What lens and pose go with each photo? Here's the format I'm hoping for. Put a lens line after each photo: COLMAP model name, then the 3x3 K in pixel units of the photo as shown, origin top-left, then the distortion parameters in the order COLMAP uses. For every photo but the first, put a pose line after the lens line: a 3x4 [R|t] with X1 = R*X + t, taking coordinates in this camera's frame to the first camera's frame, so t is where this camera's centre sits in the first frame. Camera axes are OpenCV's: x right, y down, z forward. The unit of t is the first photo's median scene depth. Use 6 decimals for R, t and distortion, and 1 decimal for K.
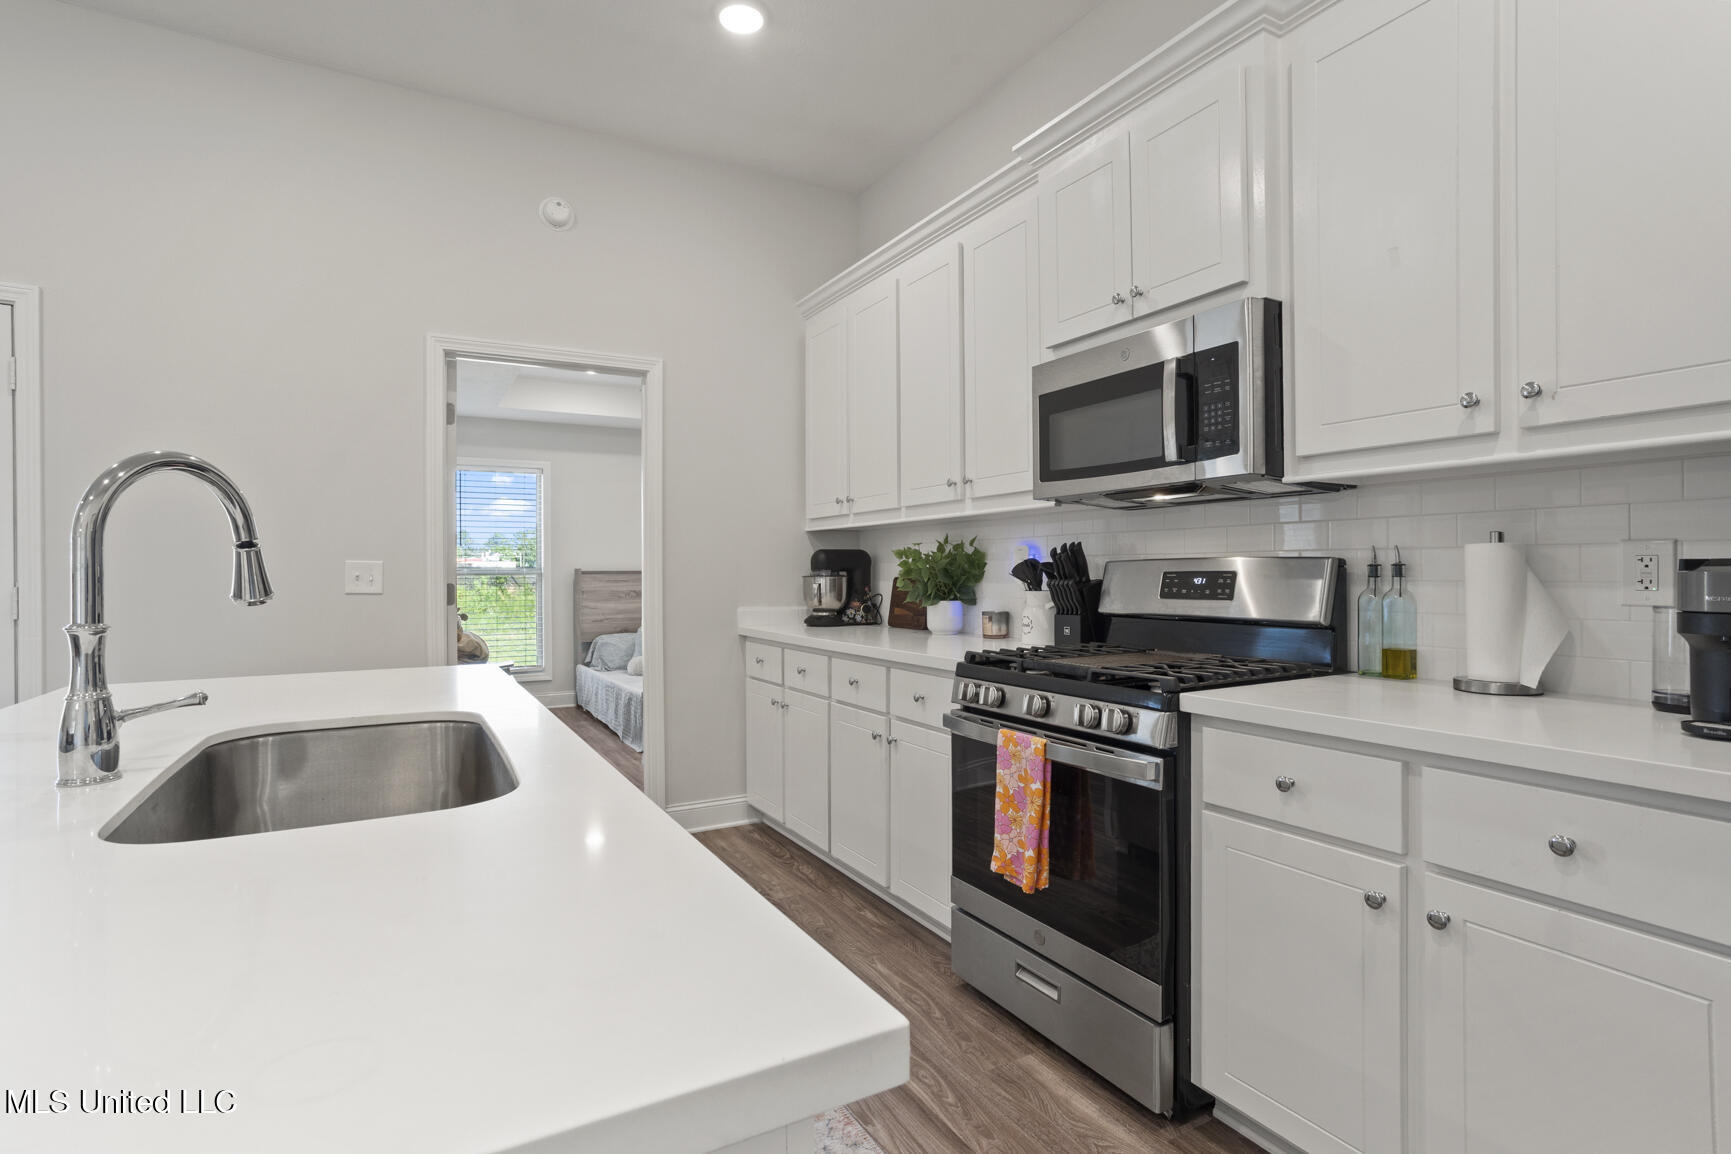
lens RADIAL K [[843.1, 0, 862.2], [0, 843.1, 574.8], [0, 0, 1]] dist [-0.013265, 0.001044]
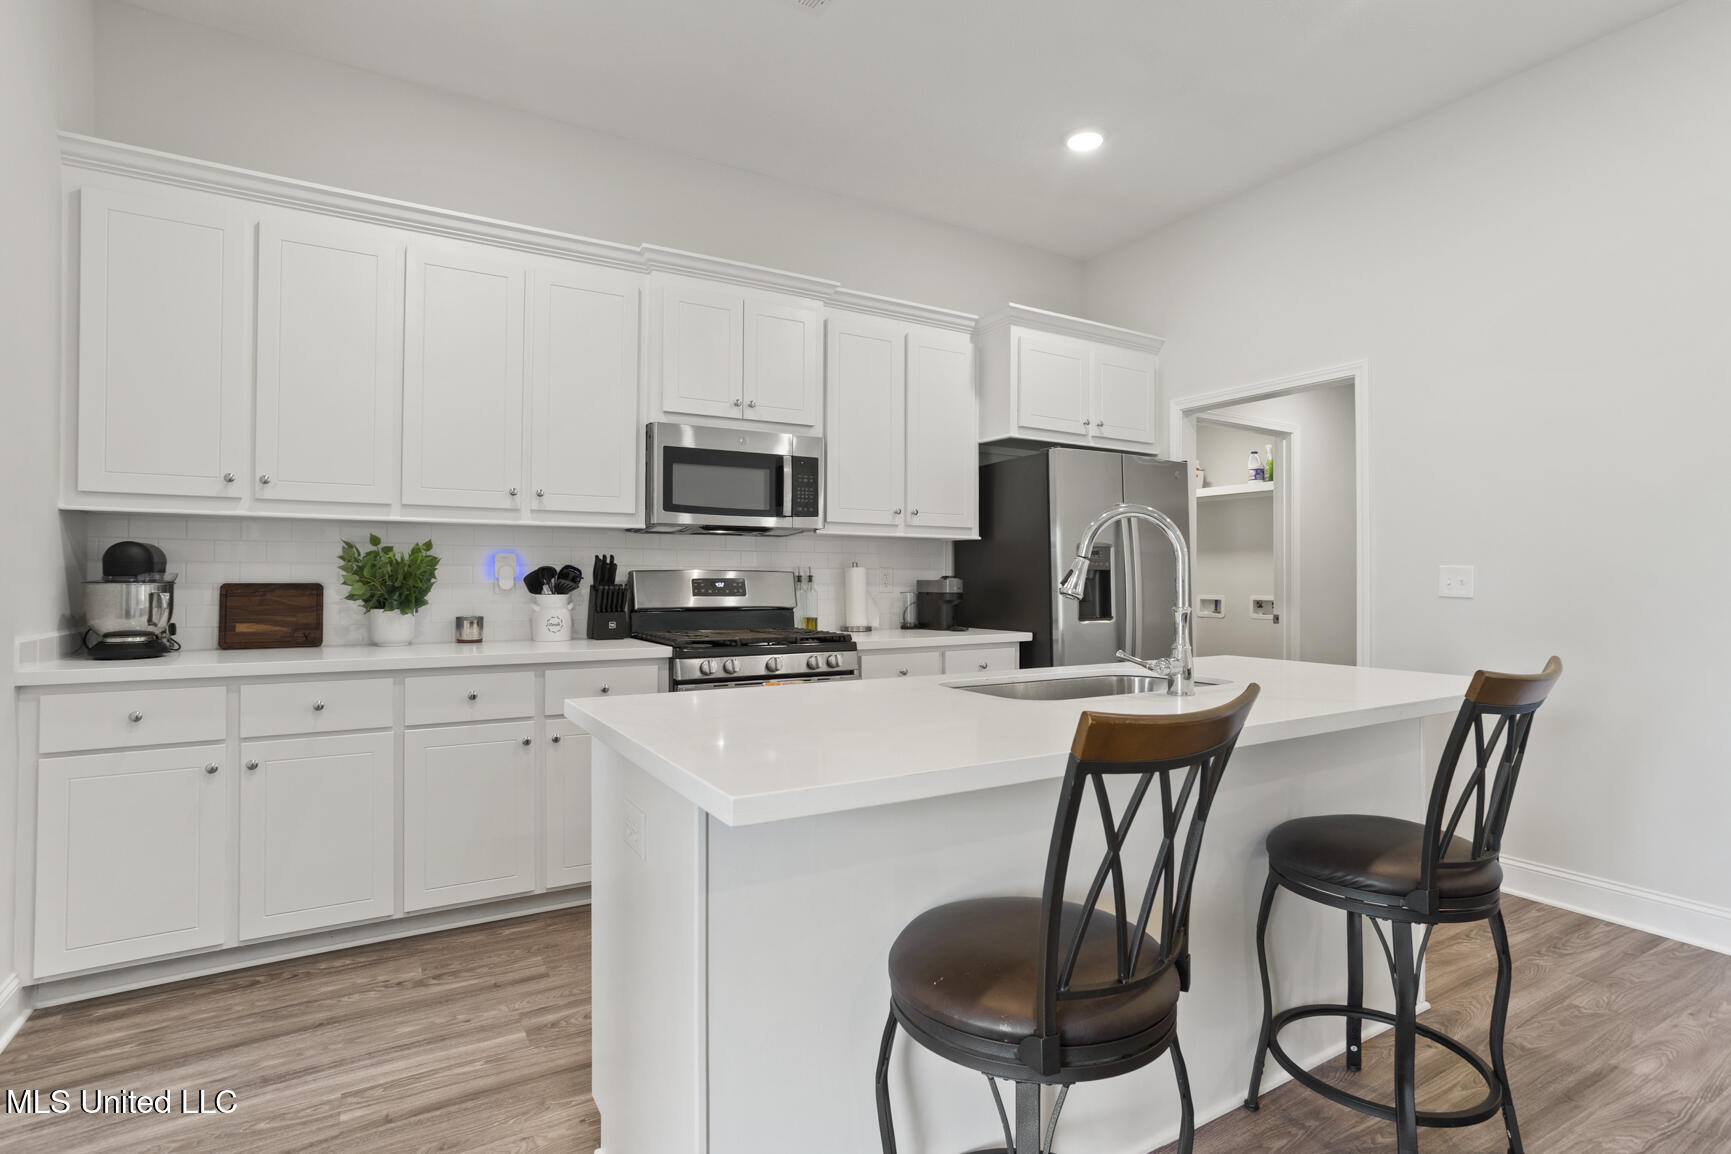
lens RADIAL K [[843.1, 0, 863.6], [0, 843.1, 576.9], [0, 0, 1]] dist [-0.013265, 0.001044]
pose [[-0.012012, 0.008980, 0.999888, -1.149622], [0.003349, 0.999954, -0.008941, 0.007599], [-0.999922, 0.003242, -0.012042, 0.720601]]
